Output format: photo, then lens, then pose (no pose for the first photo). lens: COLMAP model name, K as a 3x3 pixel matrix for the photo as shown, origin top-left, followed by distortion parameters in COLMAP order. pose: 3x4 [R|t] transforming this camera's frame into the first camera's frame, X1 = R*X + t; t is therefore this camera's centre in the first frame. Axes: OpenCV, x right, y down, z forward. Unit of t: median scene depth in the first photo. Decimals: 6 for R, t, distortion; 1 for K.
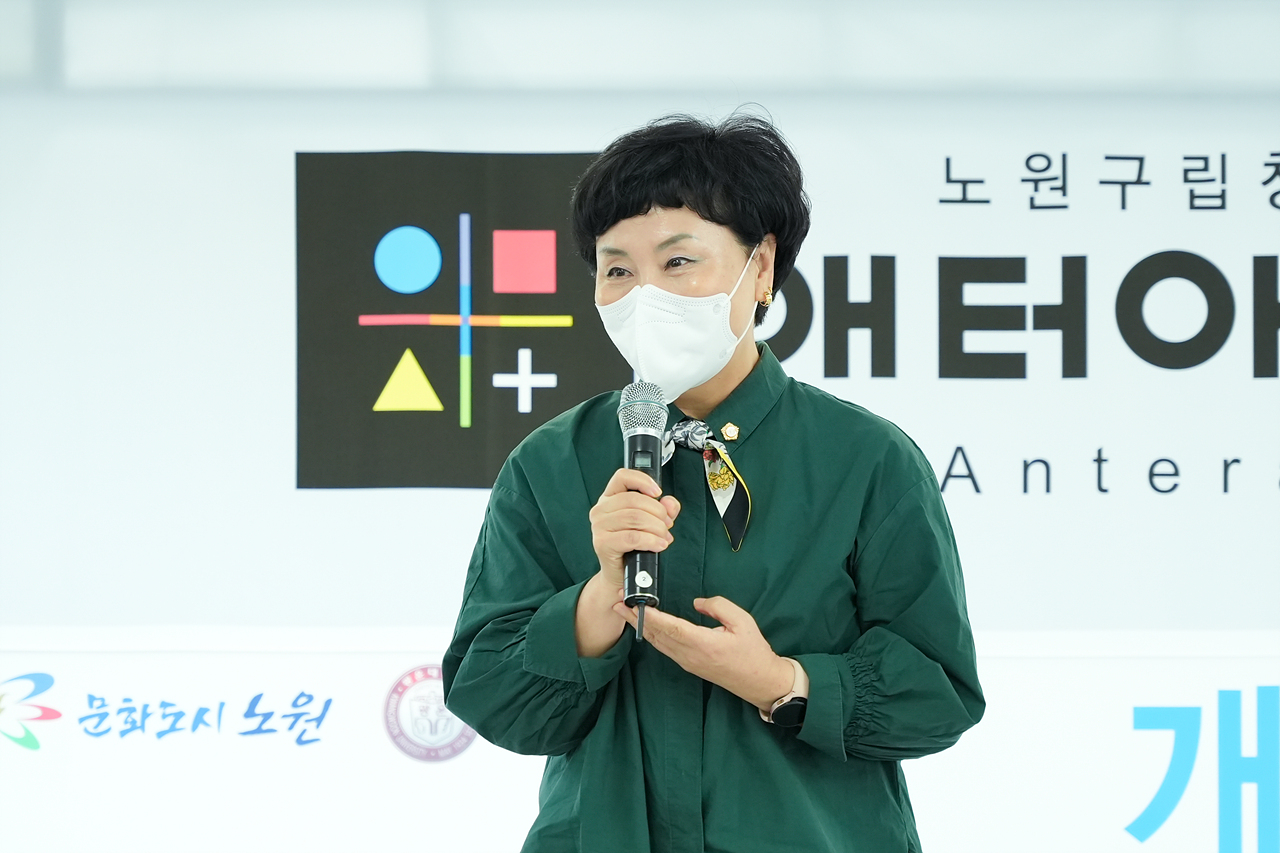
lens RADIAL K [[4177.0, 0, 647.4], [0, 4177.0, 381.3], [0, 0, 1]] dist [0.048605, 0.000000]
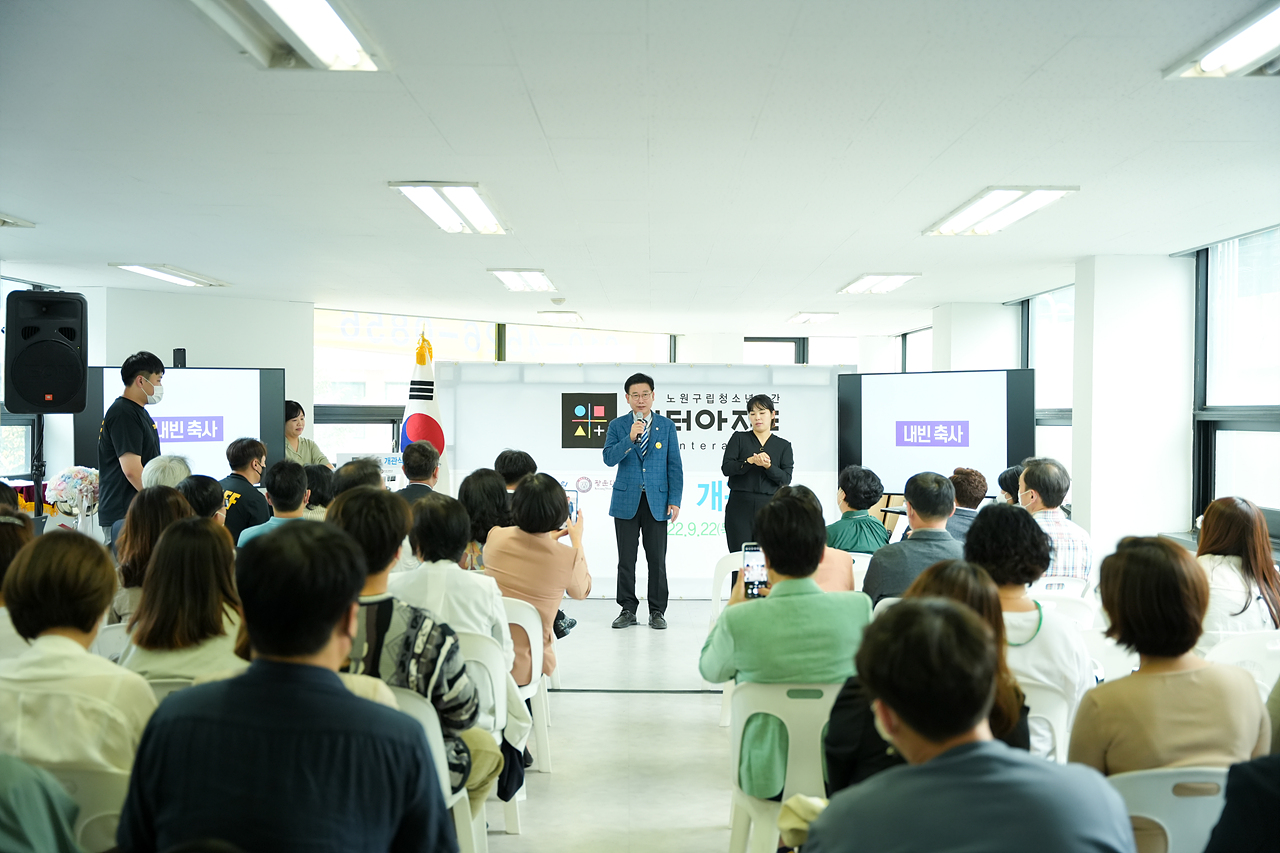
lens RADIAL K [[1625.9, 0, 634.6], [0, 1625.9, 434.7], [0, 0, 1]] dist [0.000349, 0.000000]
pose [[0.999957, 0.003237, 0.008744, 0.001814], [-0.003257, 0.999992, 0.002344, 0.000026], [-0.008737, -0.002372, 0.999959, -1.387041]]
